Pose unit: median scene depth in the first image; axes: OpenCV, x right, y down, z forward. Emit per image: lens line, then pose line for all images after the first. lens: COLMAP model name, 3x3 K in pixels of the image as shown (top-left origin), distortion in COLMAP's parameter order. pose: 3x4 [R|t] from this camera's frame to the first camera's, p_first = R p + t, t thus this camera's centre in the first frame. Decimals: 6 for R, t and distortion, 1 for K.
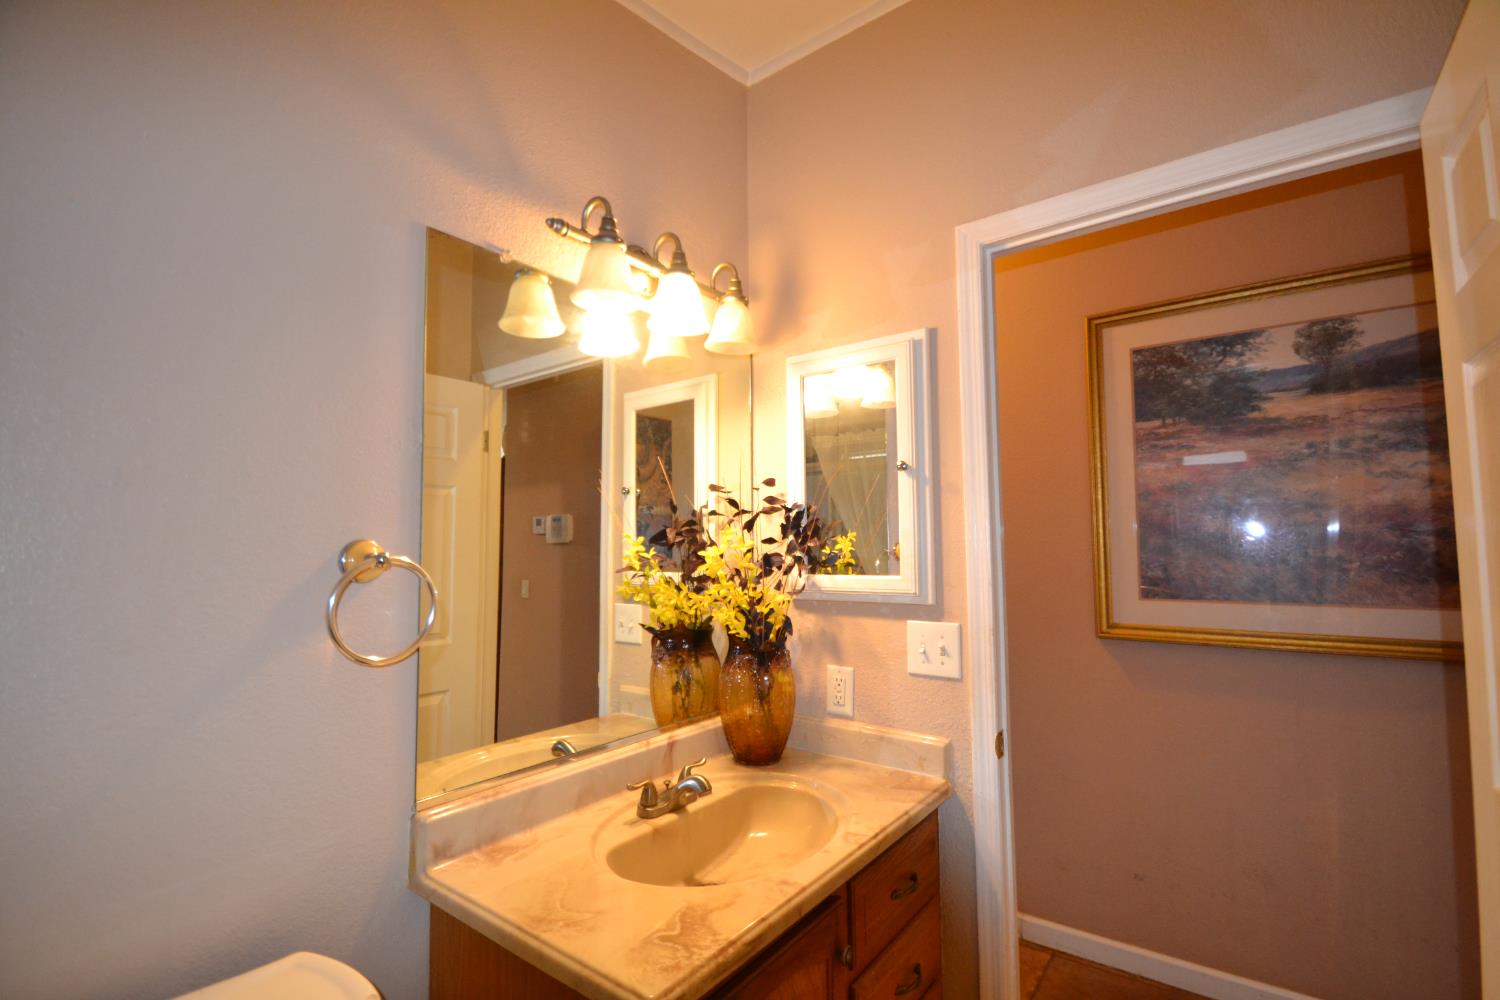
lens RADIAL K [[671.6, 0, 749.1], [0, 671.6, 509.7], [0, 0, 1]] dist [0.018088, -0.017205]
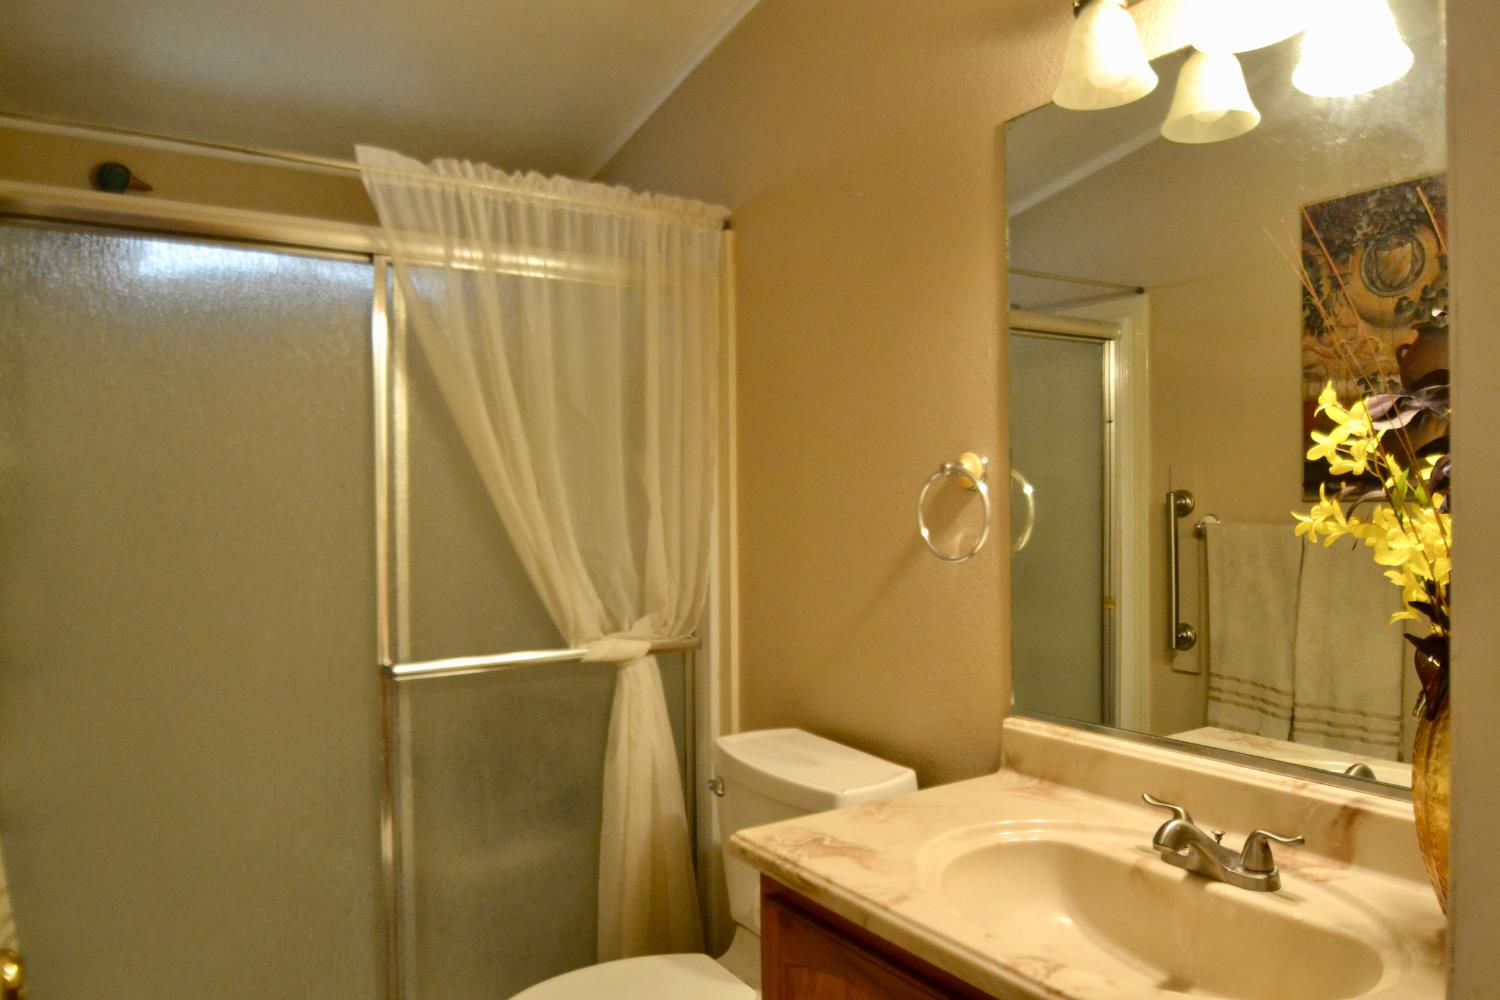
lens RADIAL K [[1074.2, 0, 754.4], [0, 1074.2, 501.7], [0, 0, 1]] dist [-0.031502, 0.002807]
pose [[-0.351354, 0.017744, -0.936075, 1.324673], [0.078915, 0.996824, -0.010725, 0.132879], [0.932911, -0.077638, -0.351638, 1.429679]]
